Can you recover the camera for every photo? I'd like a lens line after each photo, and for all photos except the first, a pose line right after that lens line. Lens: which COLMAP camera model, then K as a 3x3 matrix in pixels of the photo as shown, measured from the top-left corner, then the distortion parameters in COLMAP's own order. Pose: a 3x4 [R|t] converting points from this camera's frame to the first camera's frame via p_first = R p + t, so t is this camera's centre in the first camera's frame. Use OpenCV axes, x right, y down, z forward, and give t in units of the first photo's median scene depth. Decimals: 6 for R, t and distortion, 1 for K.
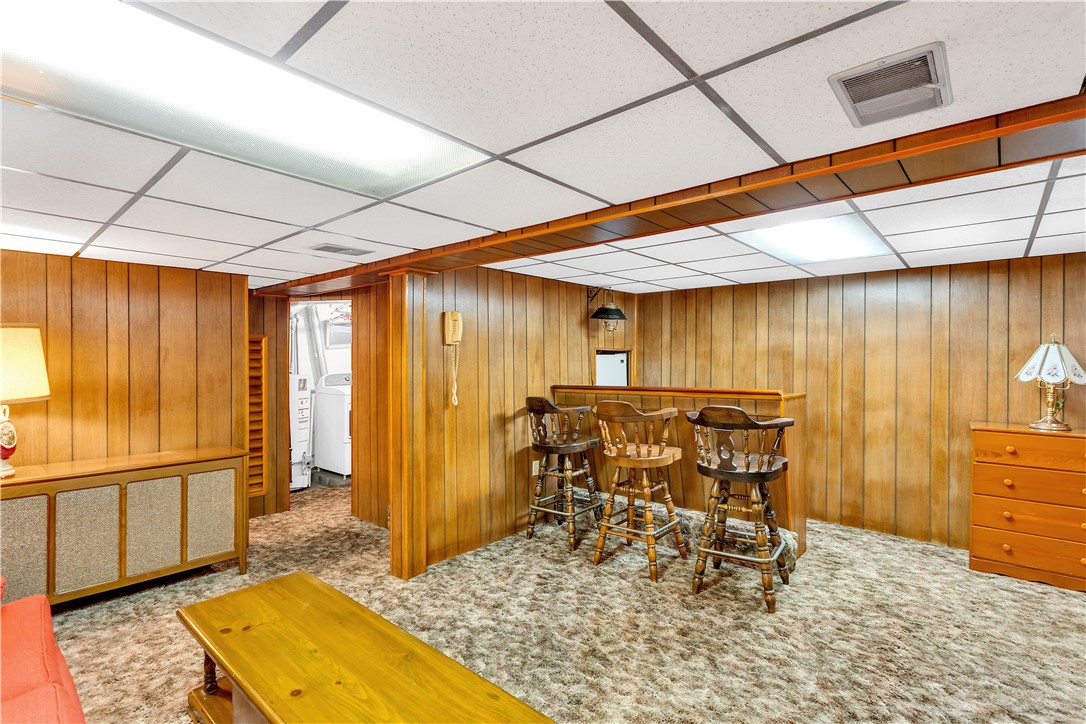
lens RADIAL K [[512.6, 0, 548.4], [0, 512.6, 361.7], [0, 0, 1]] dist [-0.004939, 0.006731]
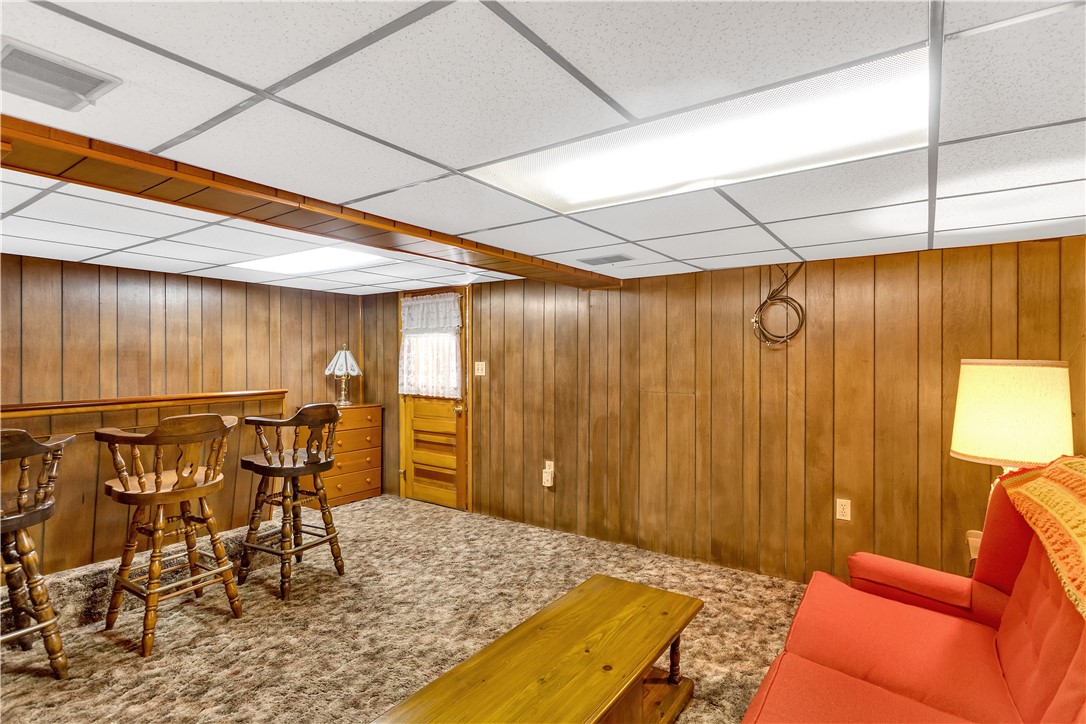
lens RADIAL K [[546.9, 0, 543.0], [0, 546.9, 362.0], [0, 0, 1]] dist [-0.001865, -0.000016]
pose [[-0.103954, -0.003446, 0.994576, -0.768537], [0.005631, 0.999976, 0.004053, -0.002134], [-0.994566, 0.006022, -0.103932, 0.592137]]
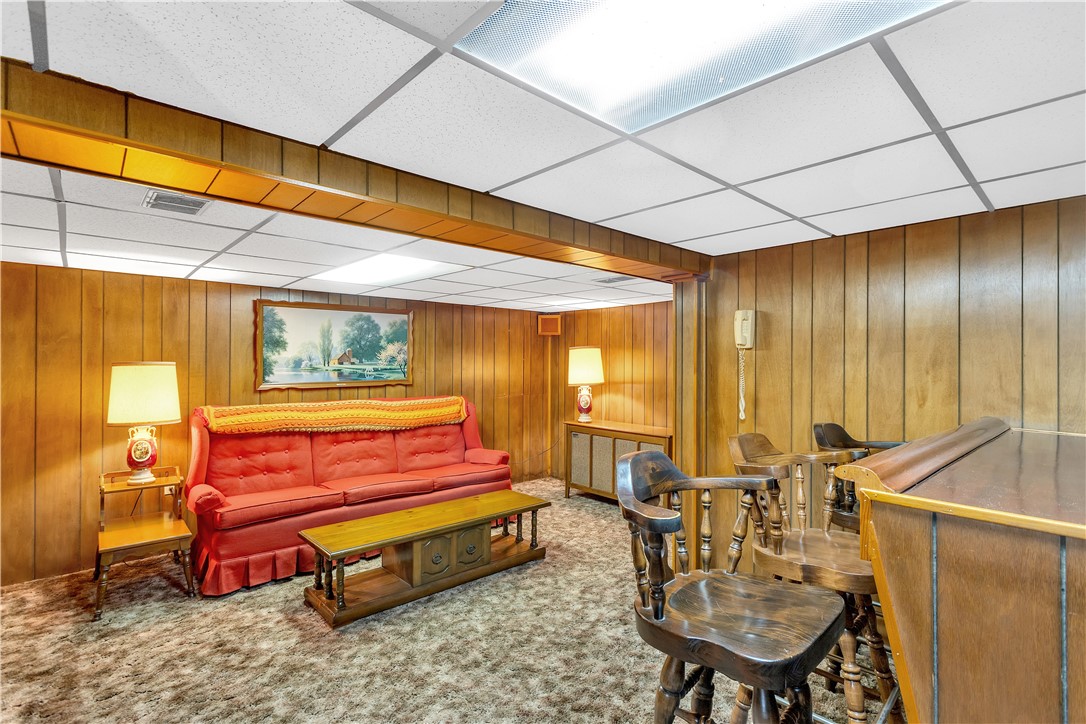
lens RADIAL K [[517.8, 0, 543.0], [0, 517.8, 362.0], [0, 0, 1]] dist [-0.001345, 0.000422]
pose [[-0.118335, -0.002423, -0.992971, 0.805608], [-0.008482, 0.999963, -0.001429, -0.006842], [0.992938, 0.008253, -0.118351, 0.873296]]
